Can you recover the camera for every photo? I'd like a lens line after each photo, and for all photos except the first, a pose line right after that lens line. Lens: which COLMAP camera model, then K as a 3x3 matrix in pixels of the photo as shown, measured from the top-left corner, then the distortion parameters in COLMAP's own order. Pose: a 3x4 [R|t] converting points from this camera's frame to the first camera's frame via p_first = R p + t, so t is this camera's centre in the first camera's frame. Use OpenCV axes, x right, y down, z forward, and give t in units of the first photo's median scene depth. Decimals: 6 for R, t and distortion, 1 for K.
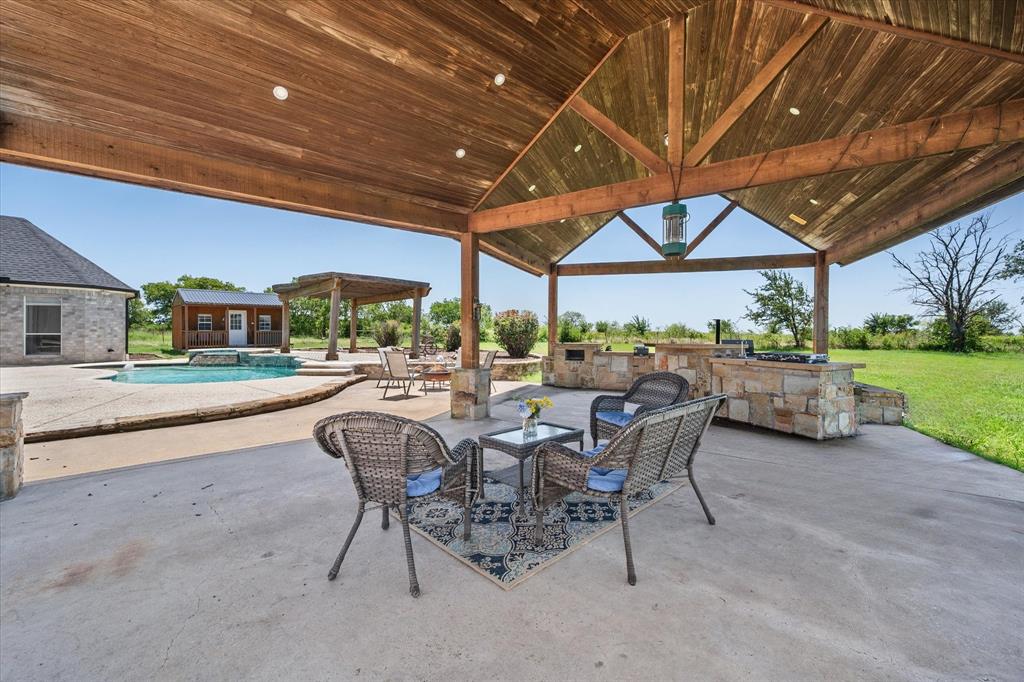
lens RADIAL K [[405.7, 0, 512.7], [0, 405.7, 338.1], [0, 0, 1]] dist [-0.002586, 0.000133]
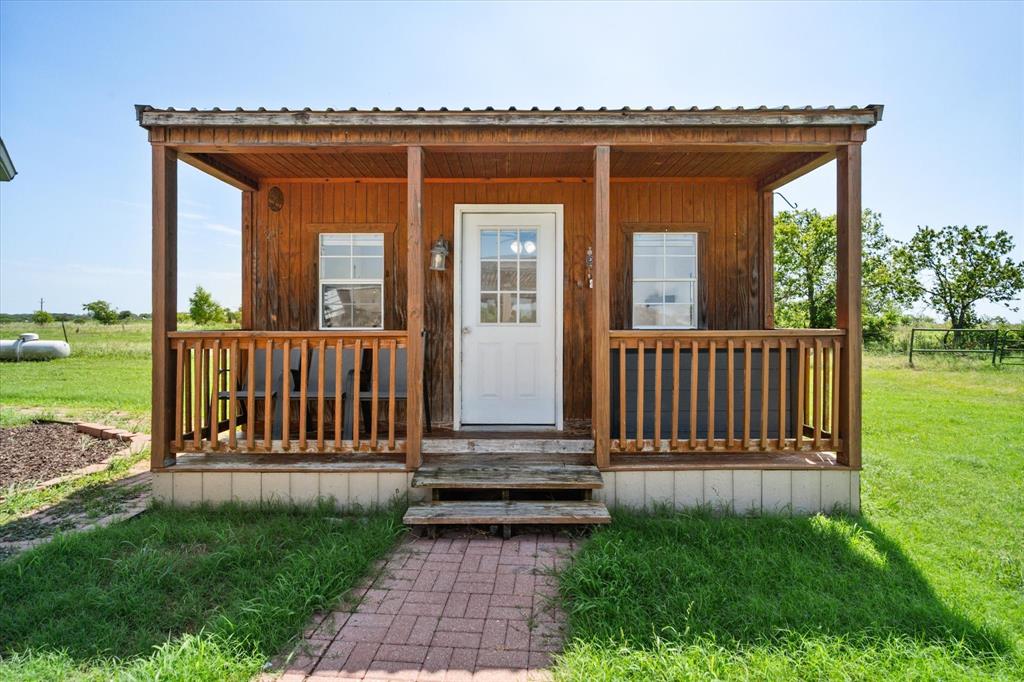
lens RADIAL K [[405.7, 0, 512.7], [0, 405.7, 338.1], [0, 0, 1]] dist [-0.002586, 0.000133]
pose [[0.733216, -0.002726, -0.679990, -0.895395], [-0.006302, 0.999922, -0.010804, -0.023047], [0.679966, 0.012207, 0.733142, 1.377610]]
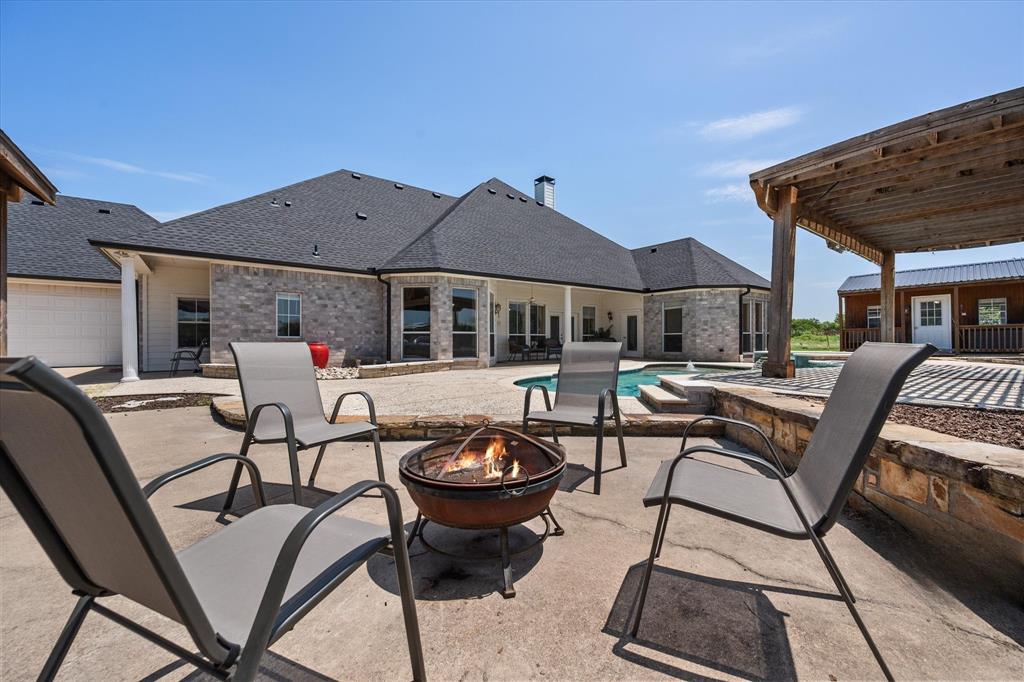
lens RADIAL K [[405.7, 0, 512.7], [0, 405.7, 338.1], [0, 0, 1]] dist [-0.002586, 0.000133]
pose [[-0.058650, -0.013407, -0.998189, 0.005602], [-0.006369, 0.999894, -0.013055, 0.018077], [0.998258, 0.005592, -0.058730, 0.572269]]
